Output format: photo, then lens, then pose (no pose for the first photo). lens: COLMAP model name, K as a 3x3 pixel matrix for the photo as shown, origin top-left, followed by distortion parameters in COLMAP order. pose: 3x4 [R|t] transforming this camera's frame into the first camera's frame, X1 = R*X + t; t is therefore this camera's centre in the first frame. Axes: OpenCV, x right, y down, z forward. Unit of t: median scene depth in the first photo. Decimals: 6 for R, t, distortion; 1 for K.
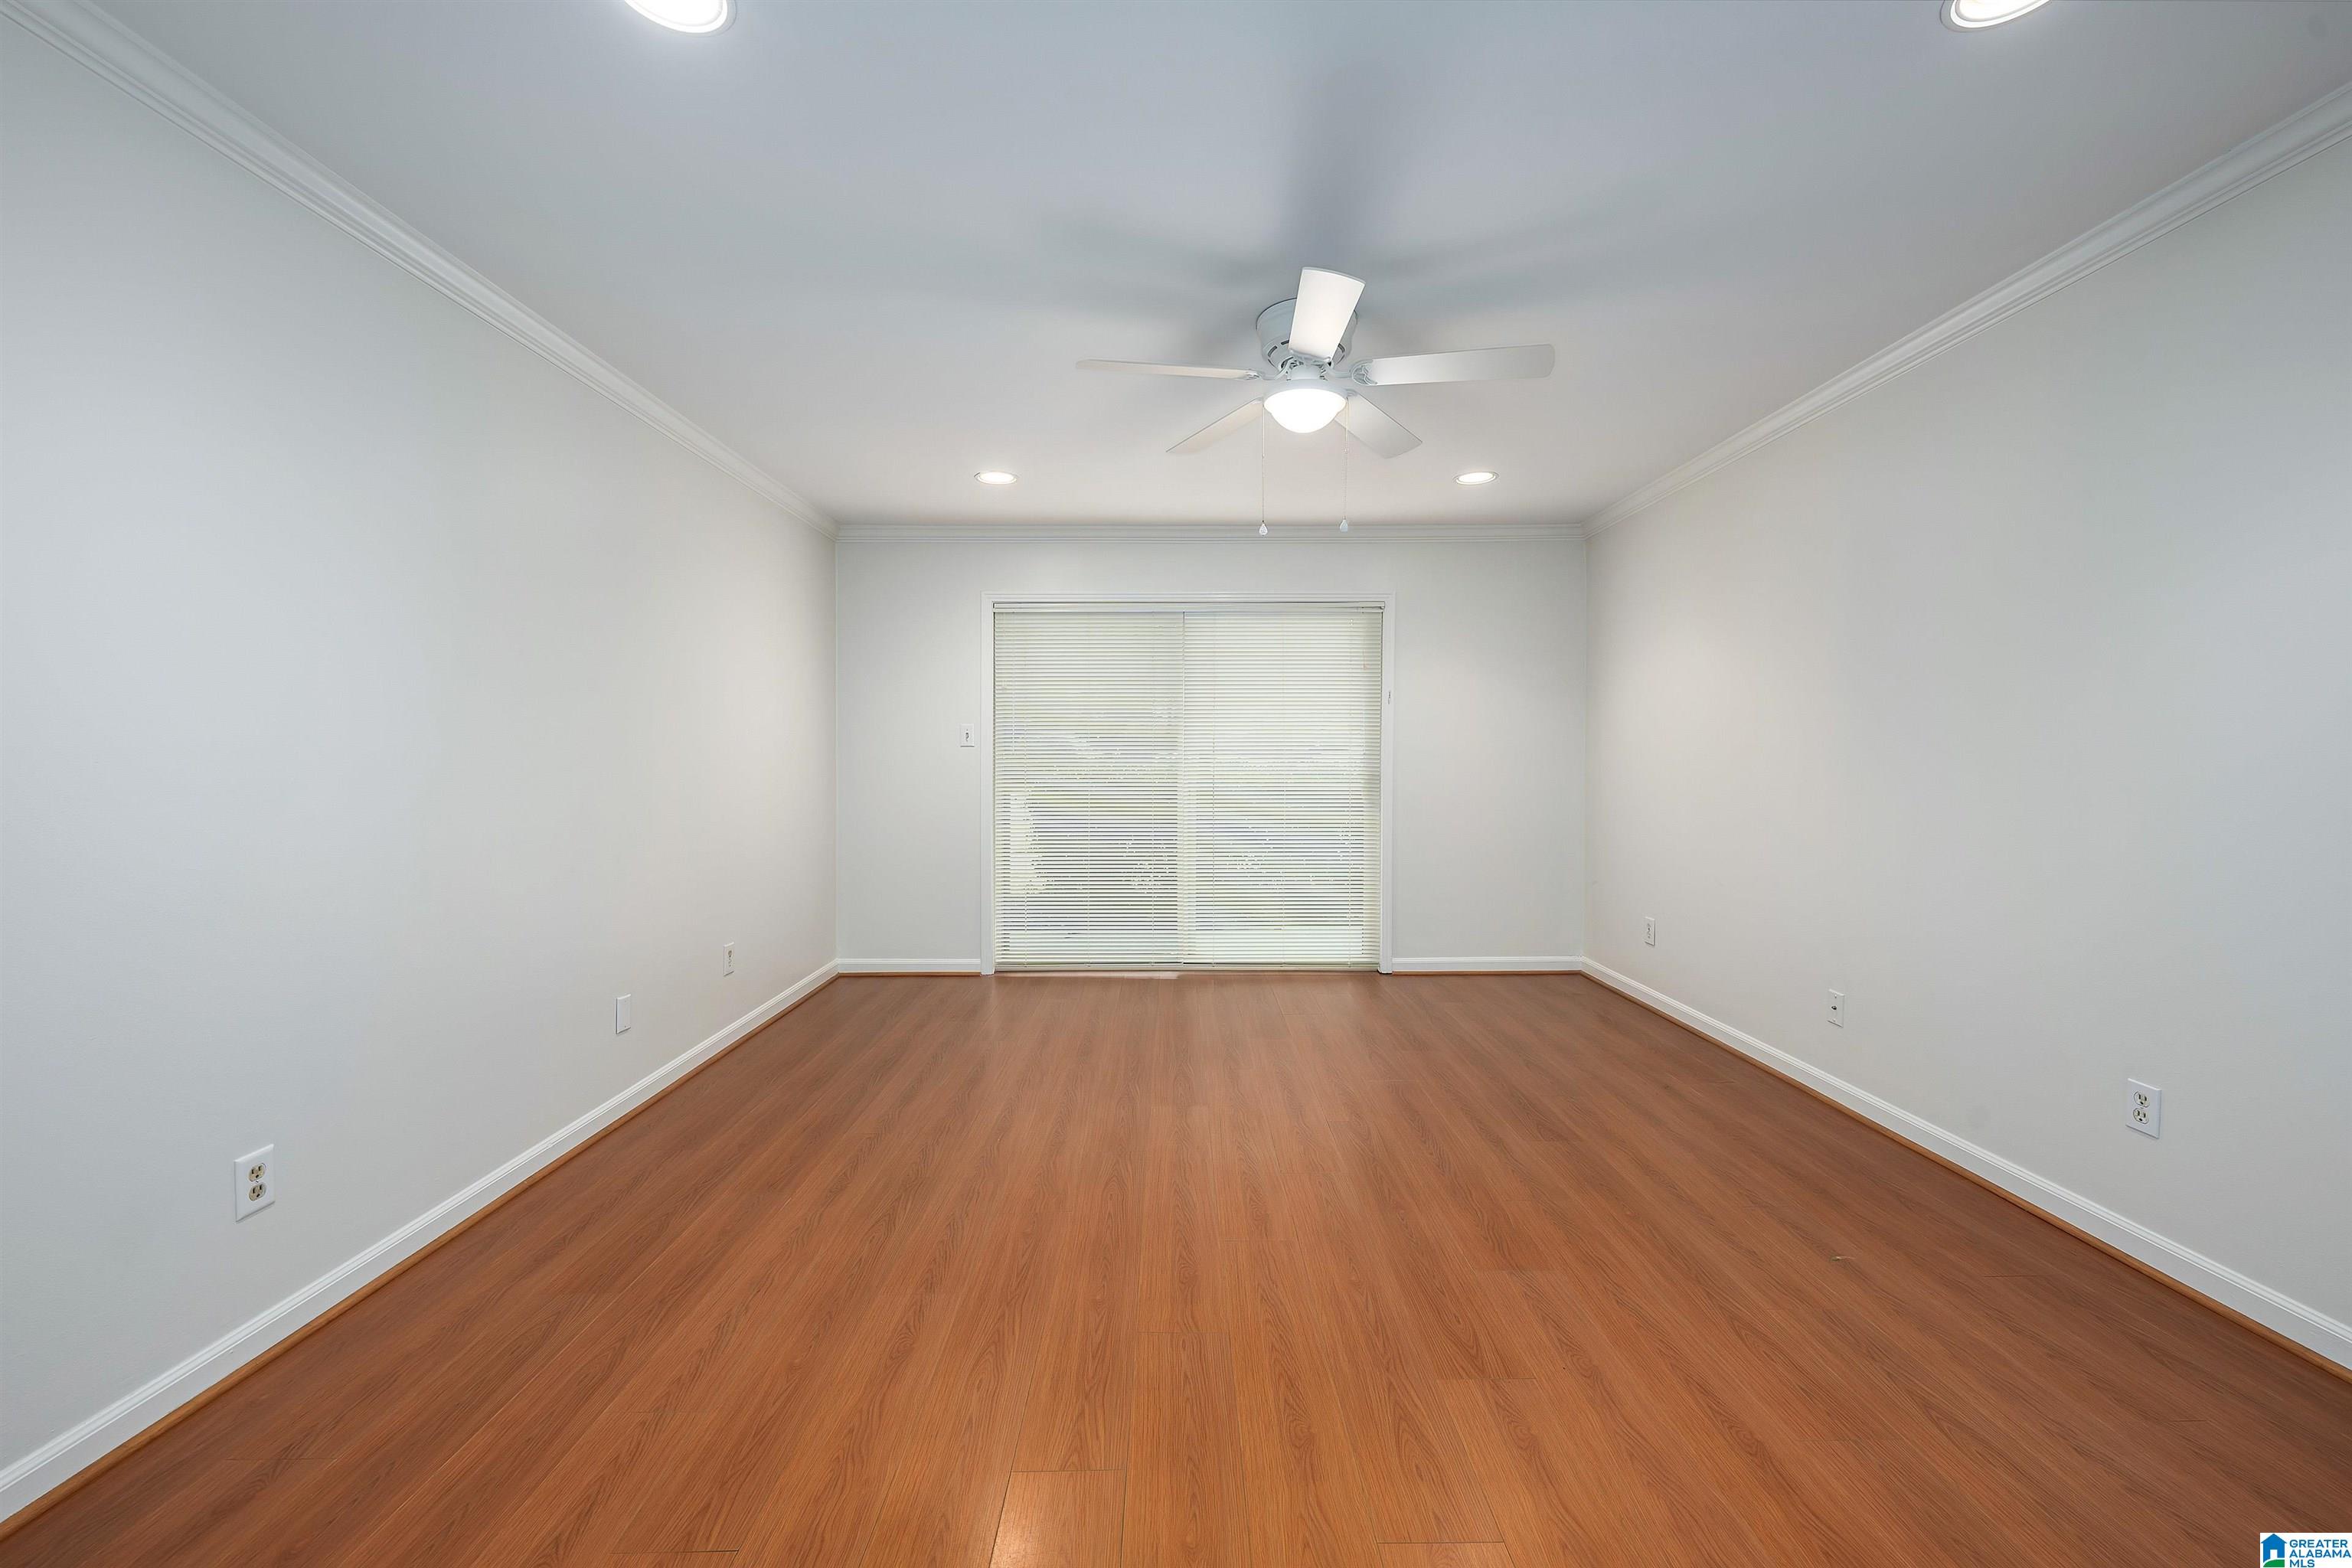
lens RADIAL K [[900.5, 0, 1179.3], [0, 900.5, 755.4], [0, 0, 1]] dist [0.000890, 0.000026]
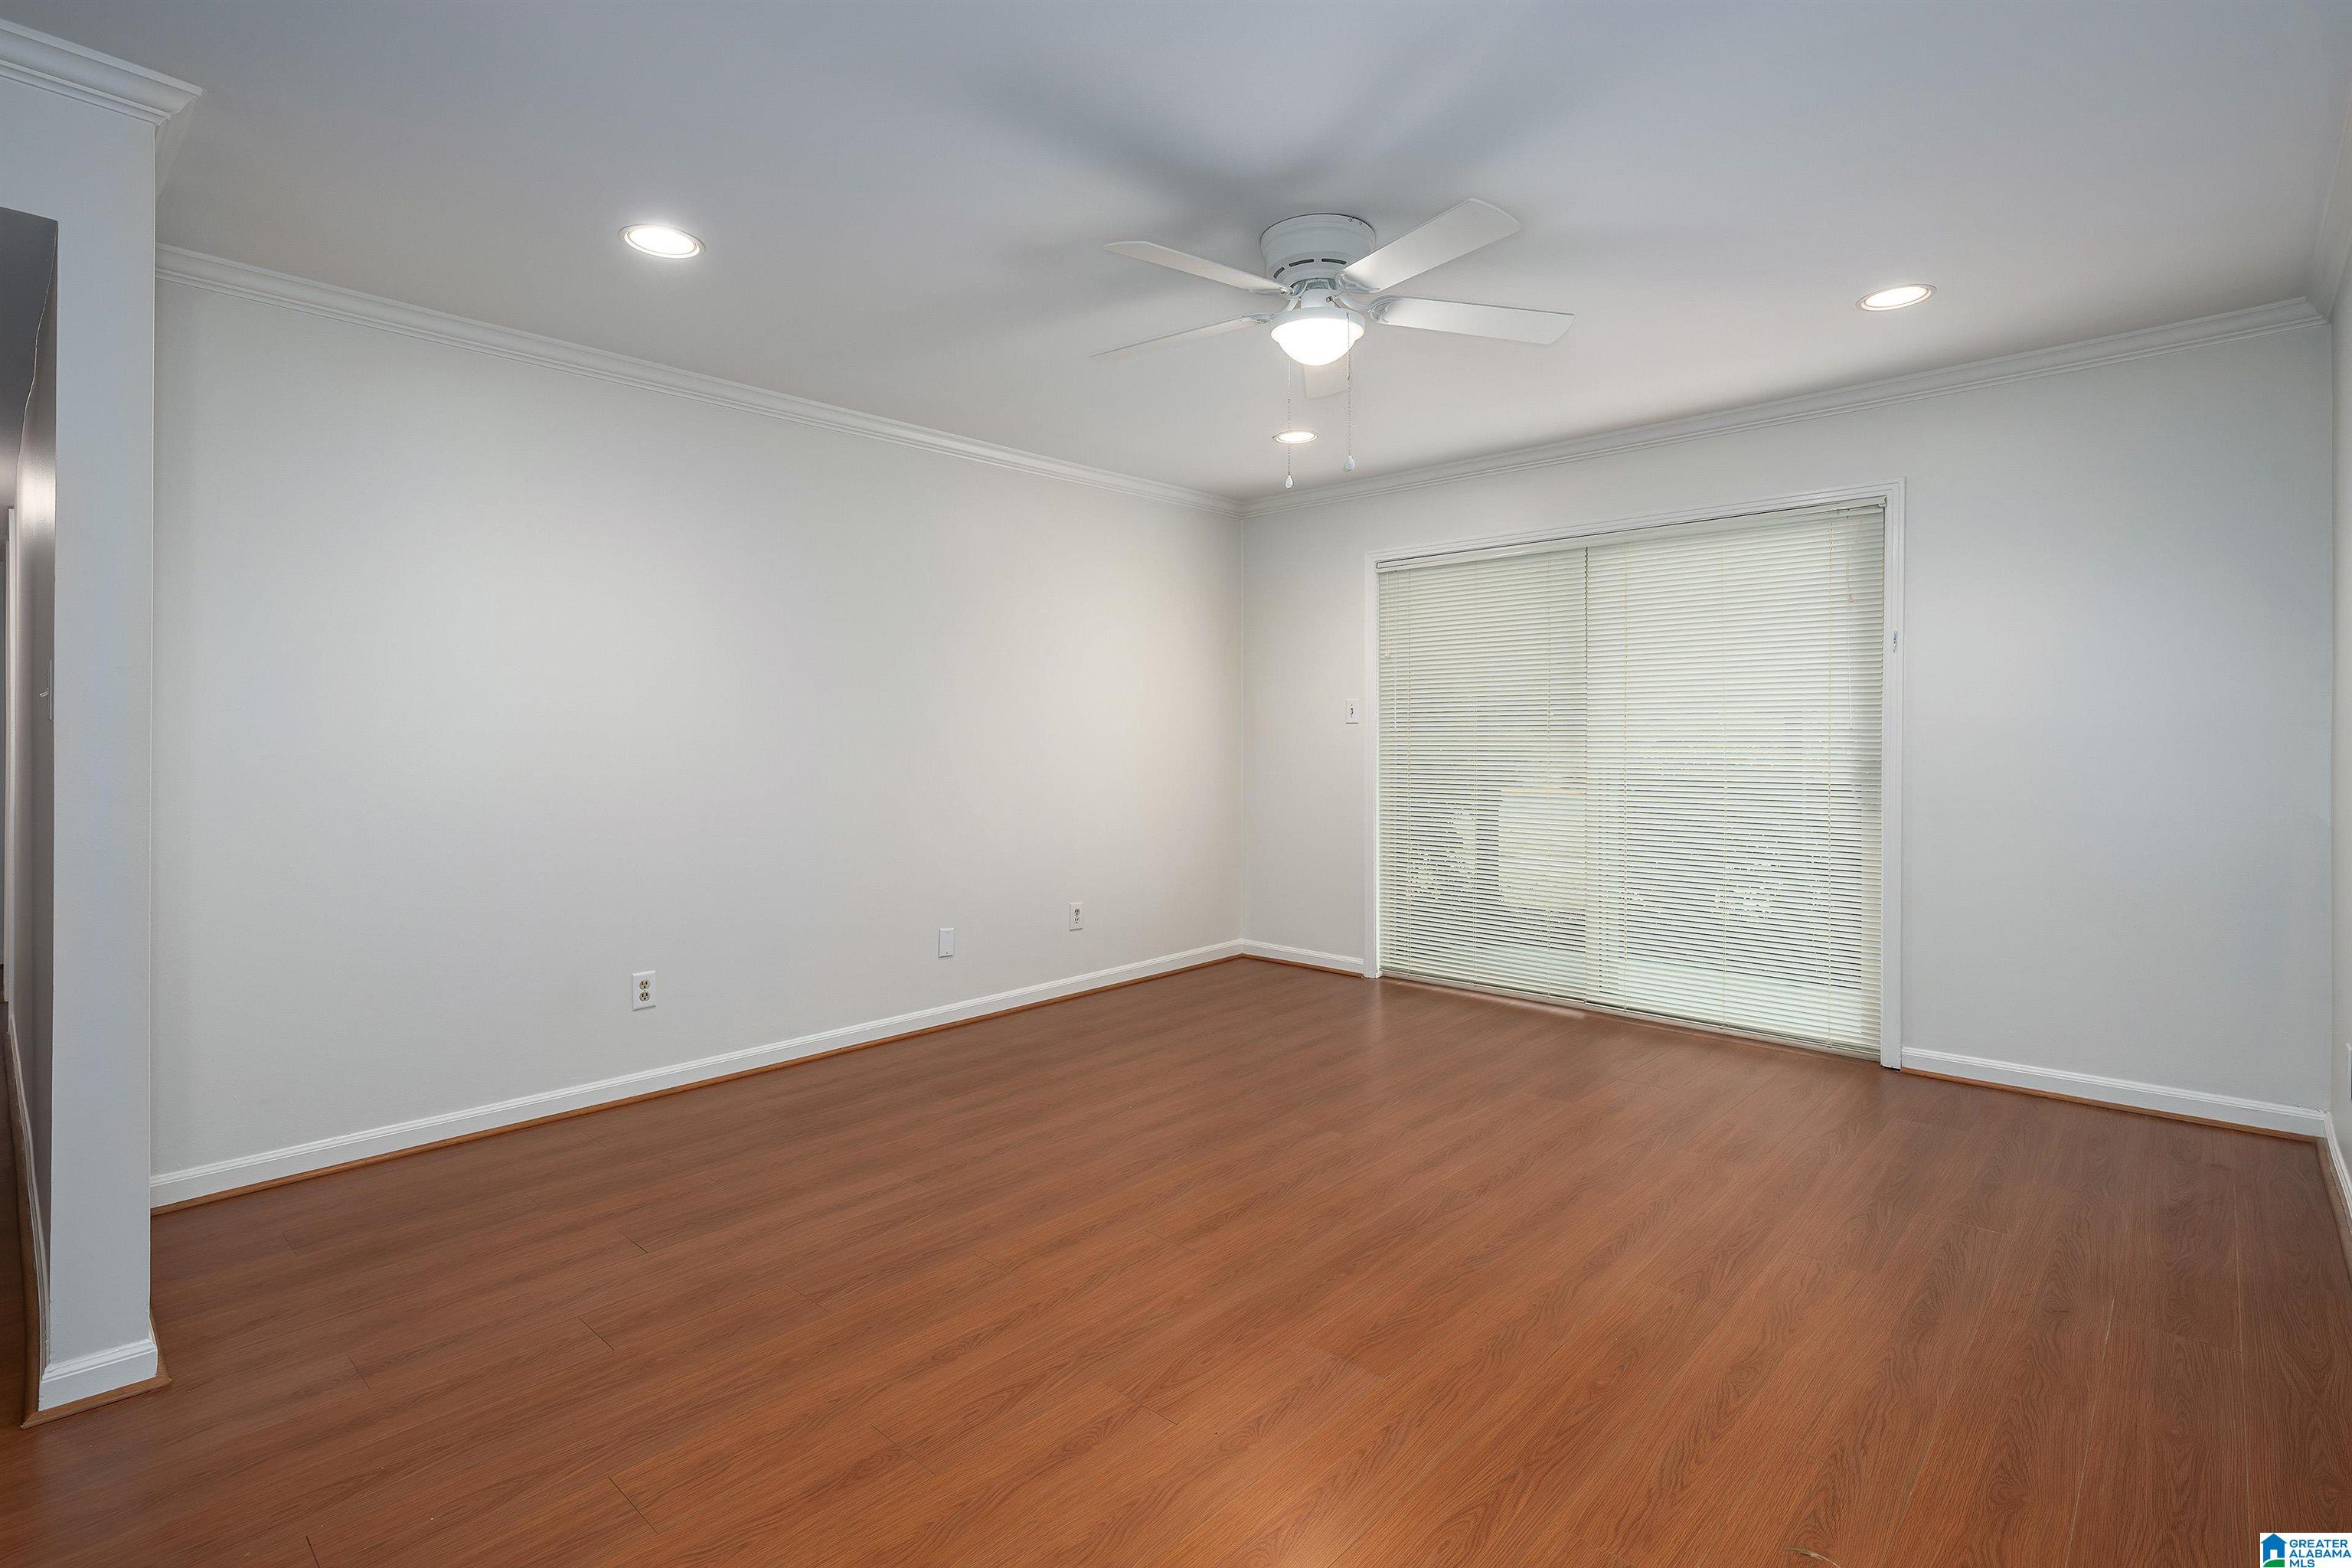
lens RADIAL K [[1113.5, 0, 1184.1], [0, 1113.5, 719.9], [0, 0, 1]] dist [0.003225, 0.000079]
pose [[0.726862, -0.010667, -0.686701, 0.413708], [0.003507, 0.999924, -0.011820, -0.000482], [0.686774, 0.006183, 0.726844, 0.065968]]
